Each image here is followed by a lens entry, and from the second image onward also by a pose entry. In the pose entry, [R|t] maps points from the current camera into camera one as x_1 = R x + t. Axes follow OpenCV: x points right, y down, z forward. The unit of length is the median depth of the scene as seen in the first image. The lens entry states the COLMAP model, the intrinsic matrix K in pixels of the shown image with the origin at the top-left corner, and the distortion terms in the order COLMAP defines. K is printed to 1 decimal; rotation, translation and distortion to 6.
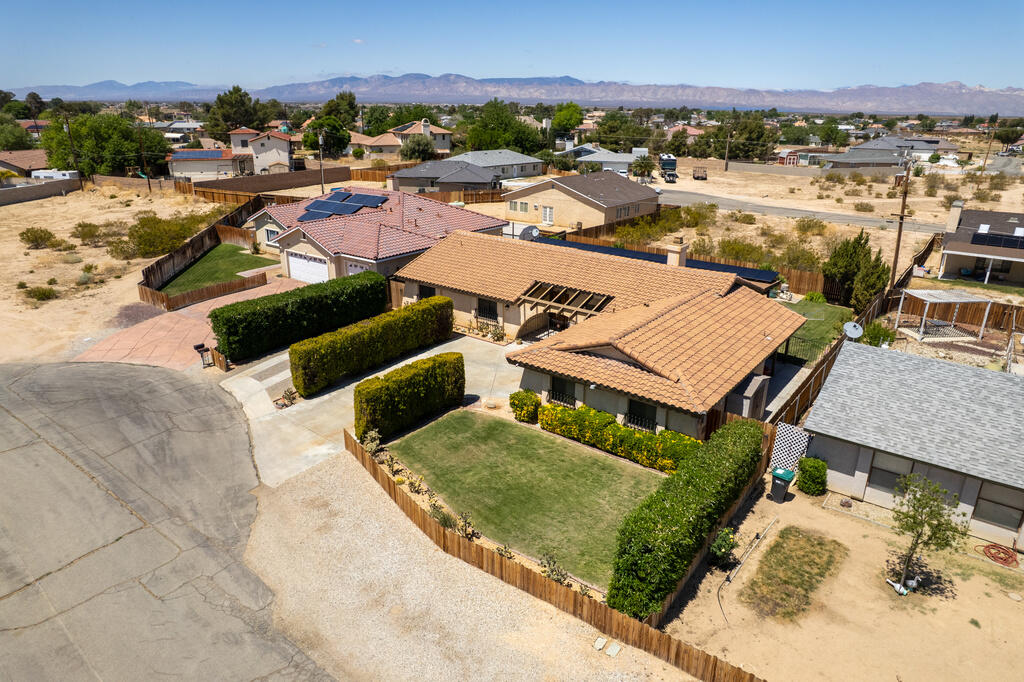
lens RADIAL K [[655.9, 0, 516.2], [0, 655.9, 342.1], [0, 0, 1]] dist [-0.076077, 0.068289]
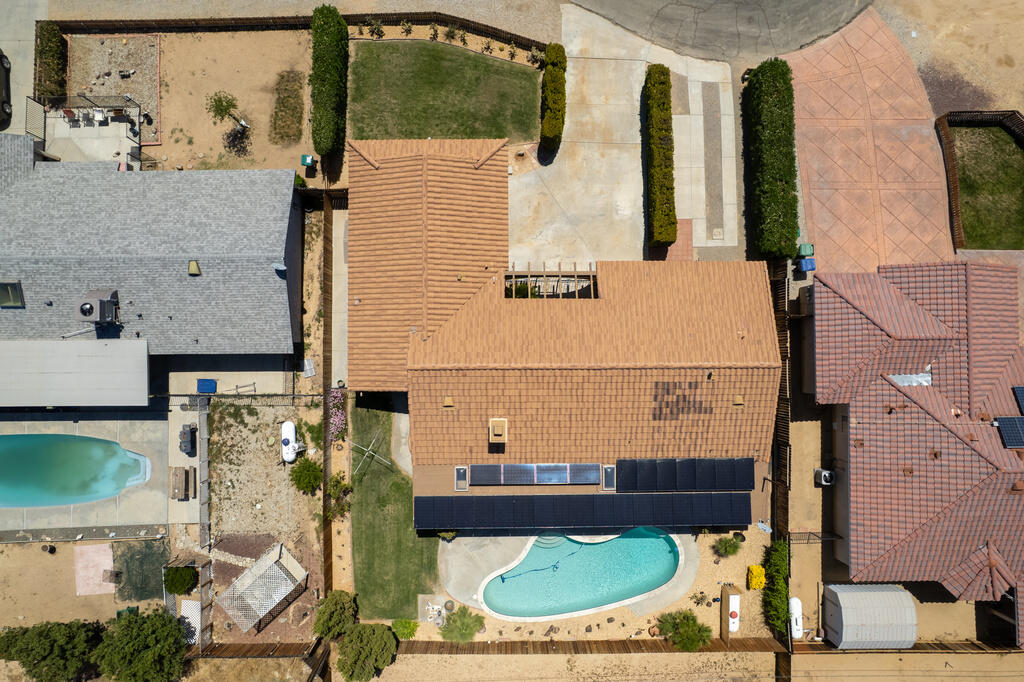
lens RADIAL K [[655.9, 0, 513.1], [0, 655.9, 345.4], [0, 0, 1]] dist [-0.076077, 0.068289]
pose [[-0.792759, 0.608678, -0.032318, 0.237030], [-0.224094, -0.241739, 0.944110, -1.159466], [0.566846, 0.755694, 0.328042, 0.791852]]
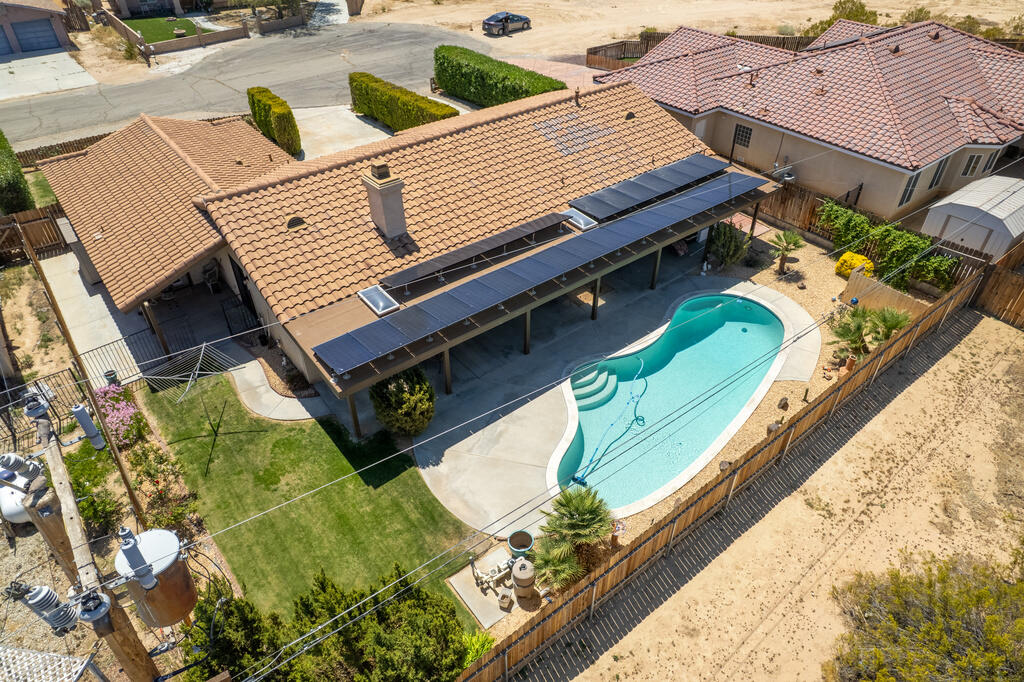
lens RADIAL K [[655.9, 0, 513.3], [0, 655.9, 344.6], [0, 0, 1]] dist [-0.076077, 0.068289]
pose [[-0.243315, 0.599235, -0.762702, 0.872970], [-0.334222, 0.686380, 0.645893, -0.539362], [0.910546, 0.412067, 0.033271, 1.397765]]
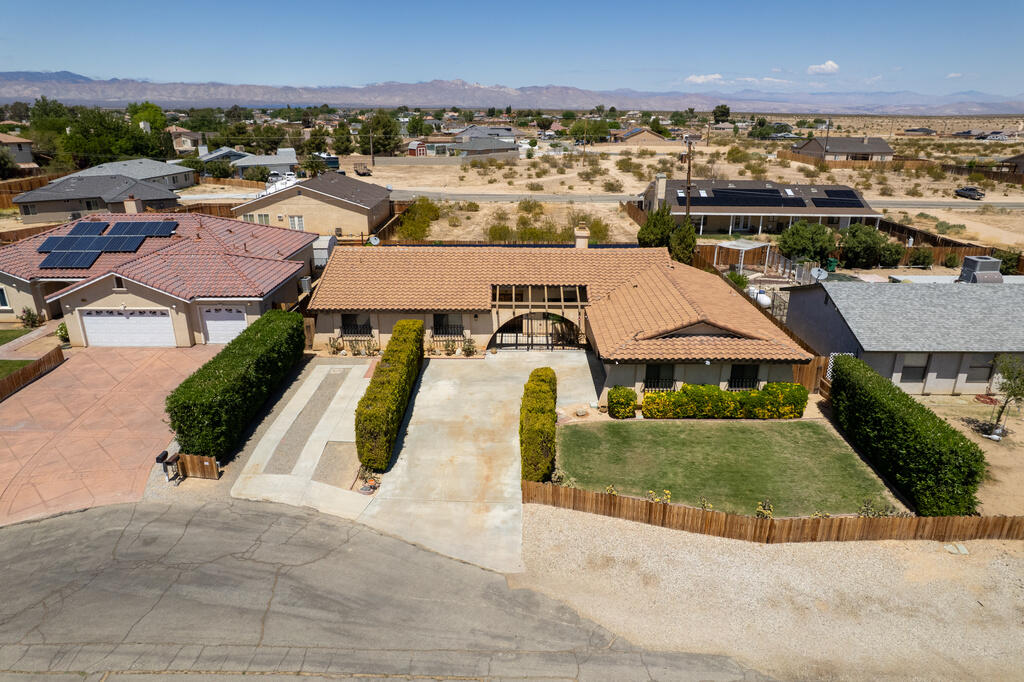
lens RADIAL K [[655.9, 0, 515.6], [0, 655.9, 339.3], [0, 0, 1]] dist [-0.076077, 0.068289]
pose [[0.798141, -0.210574, 0.564473, -0.586961], [0.210781, 0.975316, 0.065802, -0.085033], [-0.564396, 0.066461, 0.822825, 0.242795]]
